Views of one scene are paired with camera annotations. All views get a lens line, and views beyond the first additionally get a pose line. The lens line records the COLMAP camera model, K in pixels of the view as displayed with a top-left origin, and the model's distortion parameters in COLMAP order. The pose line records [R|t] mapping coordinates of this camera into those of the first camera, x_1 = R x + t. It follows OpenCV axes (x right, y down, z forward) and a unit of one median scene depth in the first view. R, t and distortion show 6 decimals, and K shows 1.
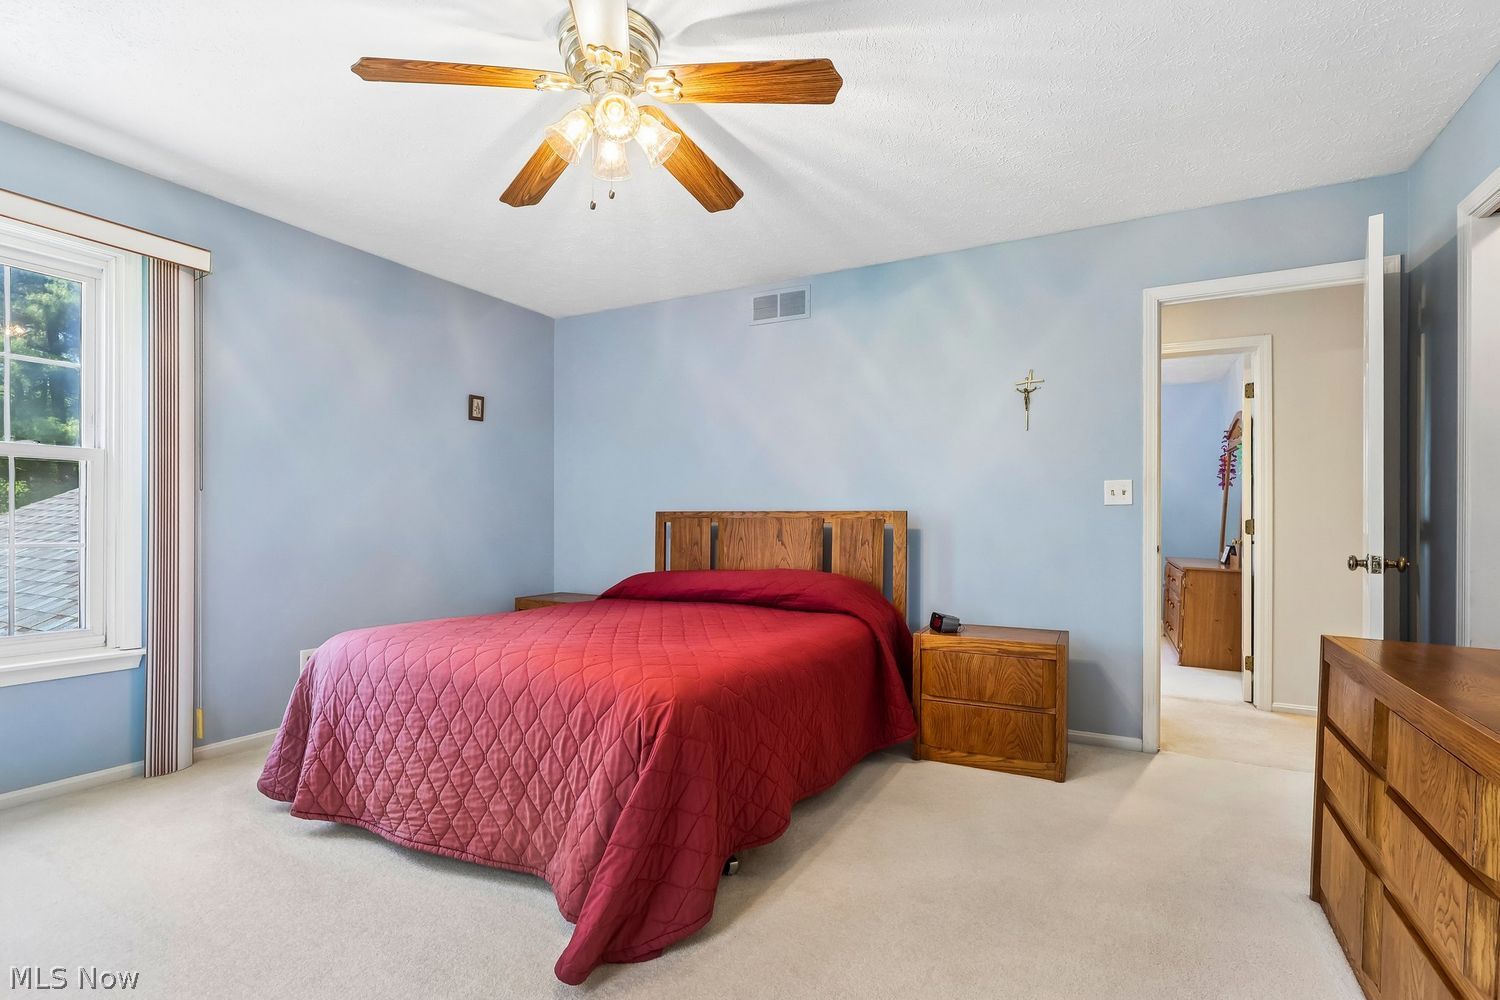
lens RADIAL K [[722.8, 0, 752.8], [0, 722.8, 518.0], [0, 0, 1]] dist [-0.000585, 0.000096]
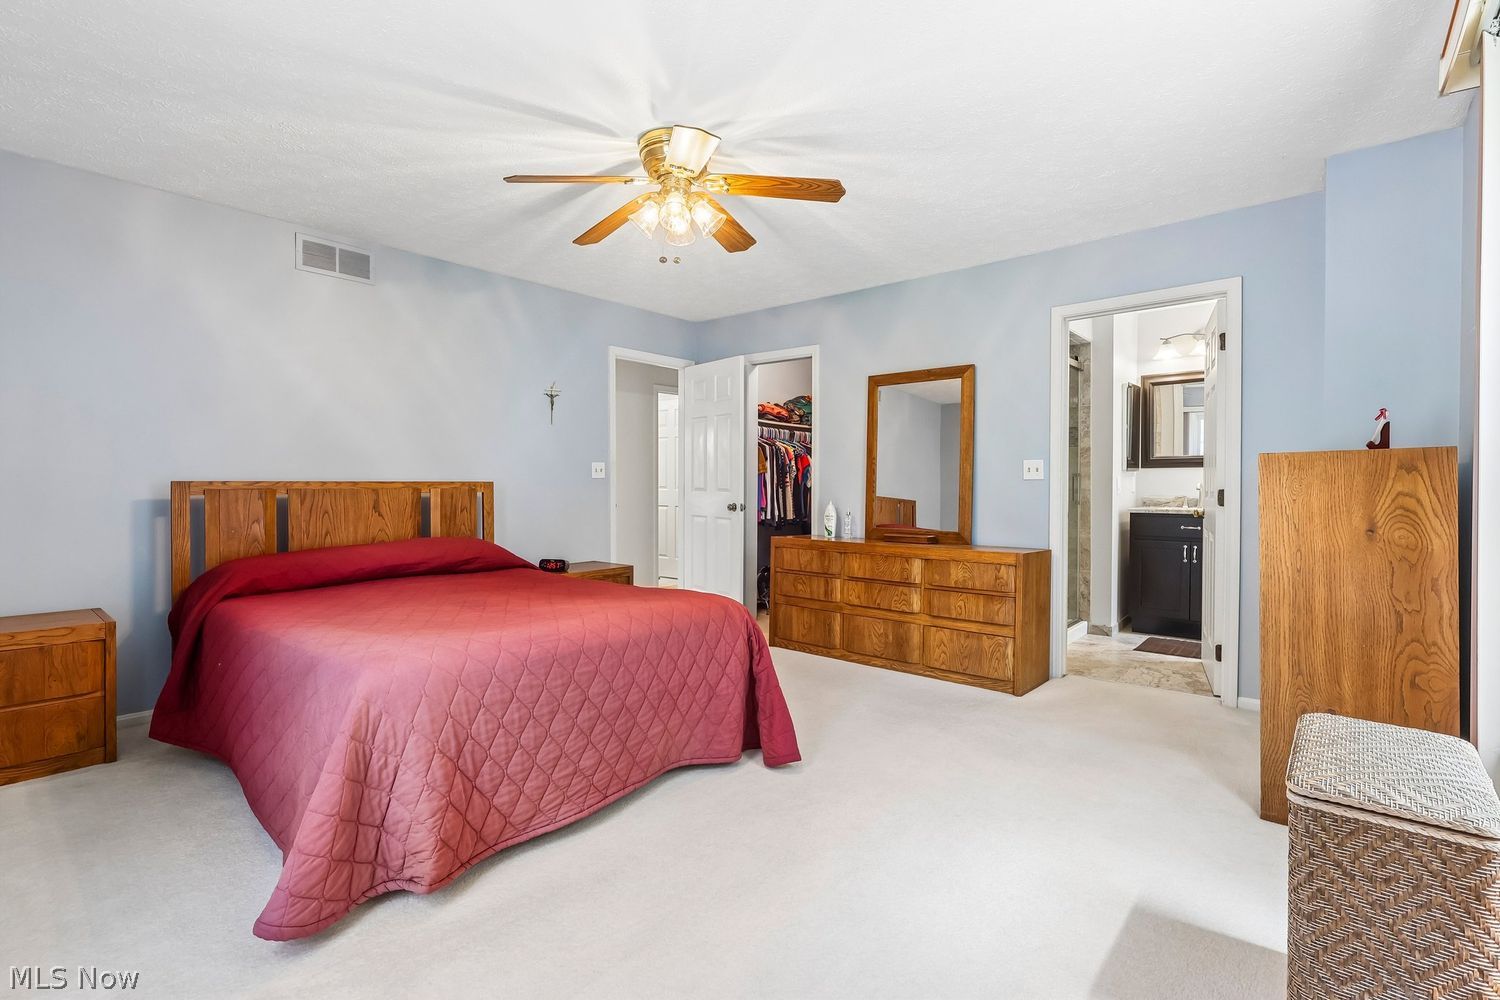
lens RADIAL K [[700.5, 0, 750.0], [0, 700.5, 479.2], [0, 0, 1]] dist [-0.000539, 0.000185]
pose [[0.193537, -0.002288, 0.981090, -0.850239], [-0.009135, 0.999950, 0.004134, -0.022706], [-0.981050, -0.009763, 0.193507, 0.343694]]
